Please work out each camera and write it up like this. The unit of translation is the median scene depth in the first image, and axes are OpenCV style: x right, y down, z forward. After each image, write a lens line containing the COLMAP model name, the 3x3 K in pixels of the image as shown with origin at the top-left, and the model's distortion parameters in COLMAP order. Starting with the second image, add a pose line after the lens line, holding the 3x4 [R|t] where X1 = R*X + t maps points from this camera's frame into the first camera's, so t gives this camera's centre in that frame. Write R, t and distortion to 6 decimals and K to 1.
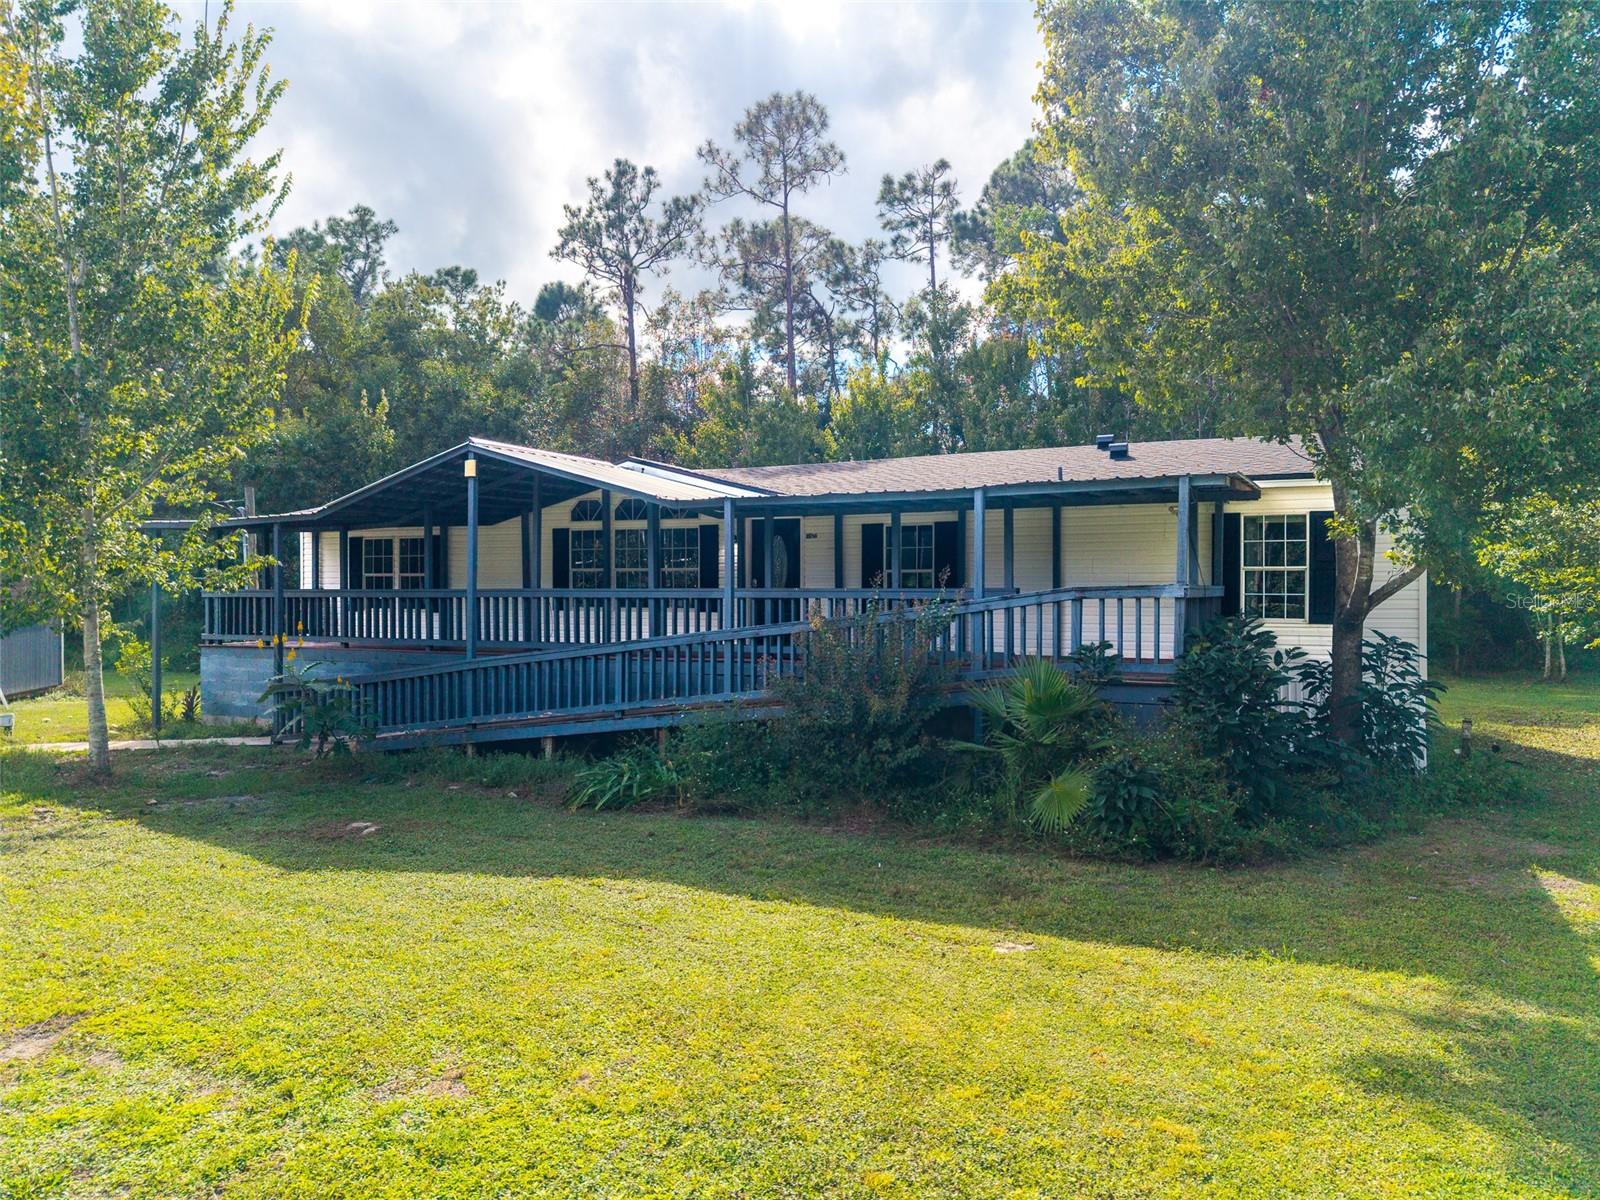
lens RADIAL K [[1097.9, 0, 800.0], [0, 1097.9, 600.0], [0, 0, 1]] dist [-0.151192, 0.000001]
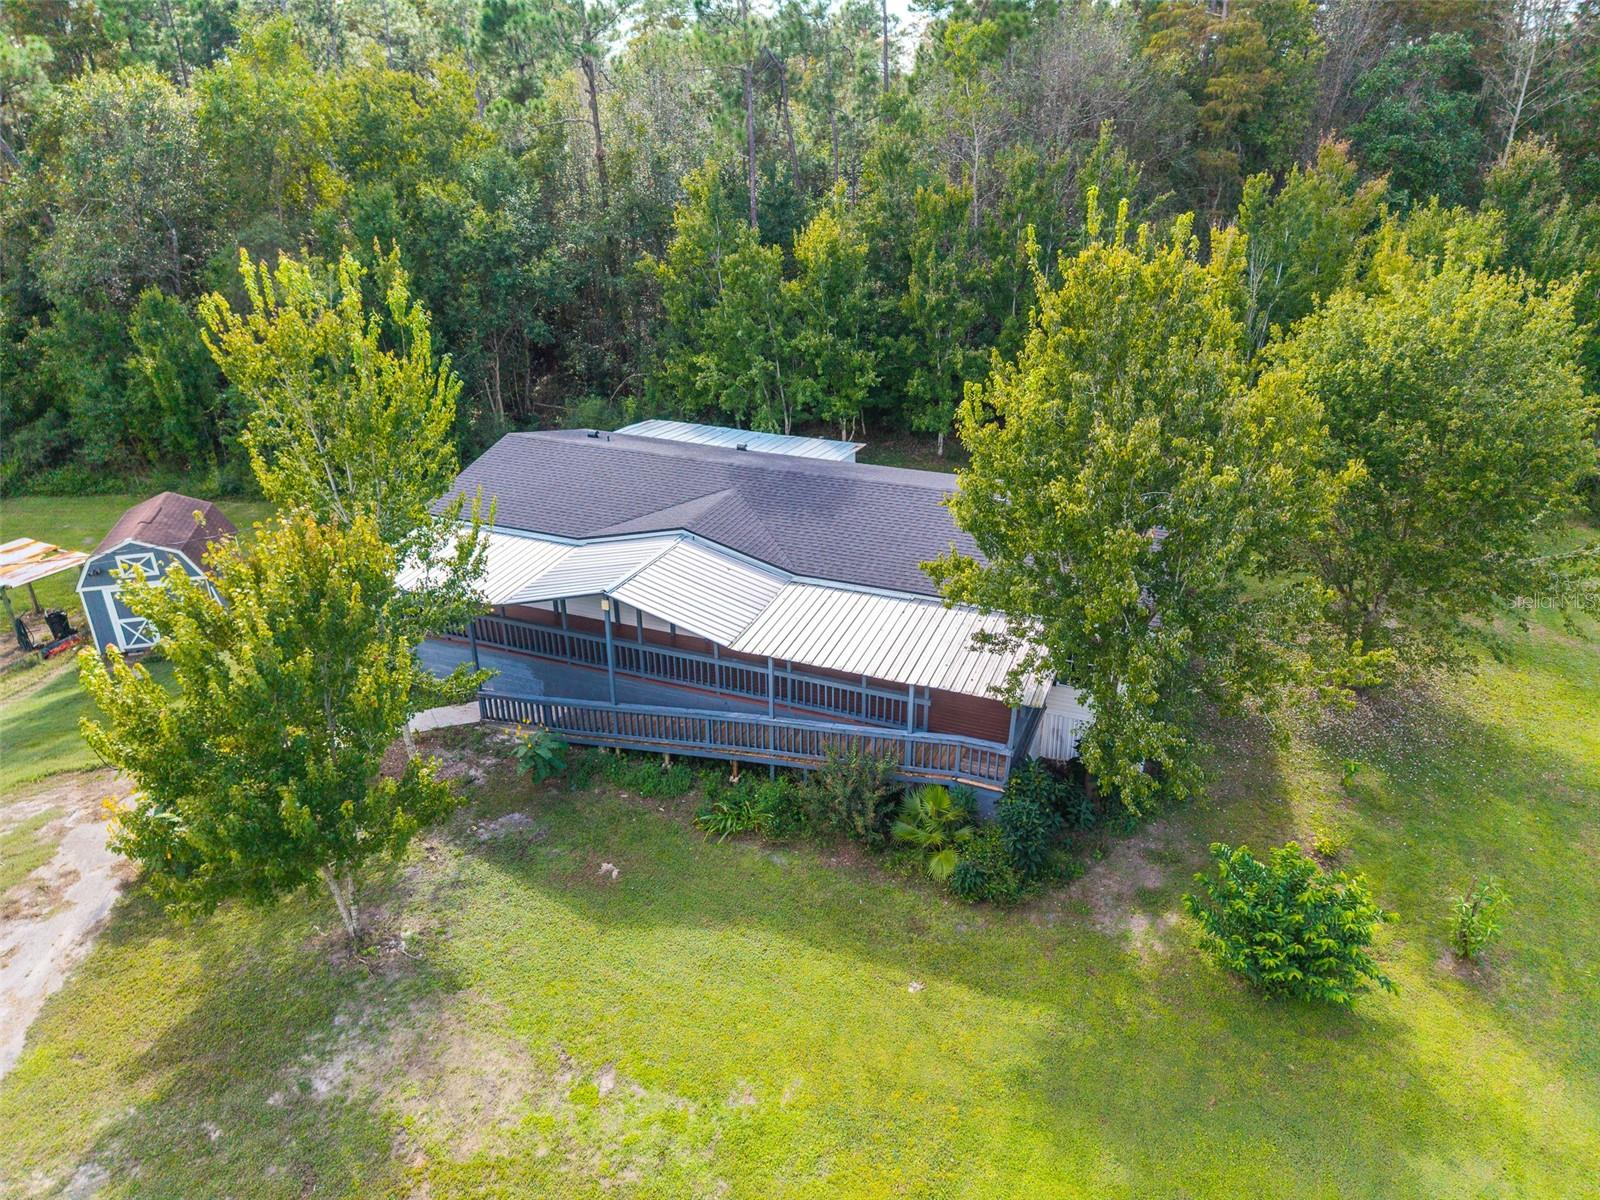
lens RADIAL K [[1097.9, 0, 800.0], [0, 1097.9, 600.0], [0, 0, 1]] dist [-0.151192, 0.000001]
pose [[0.997412, -0.030232, 0.065225, -0.106937], [-0.001208, 0.900104, 0.435673, -0.769636], [-0.071881, -0.434624, 0.897739, -0.443336]]
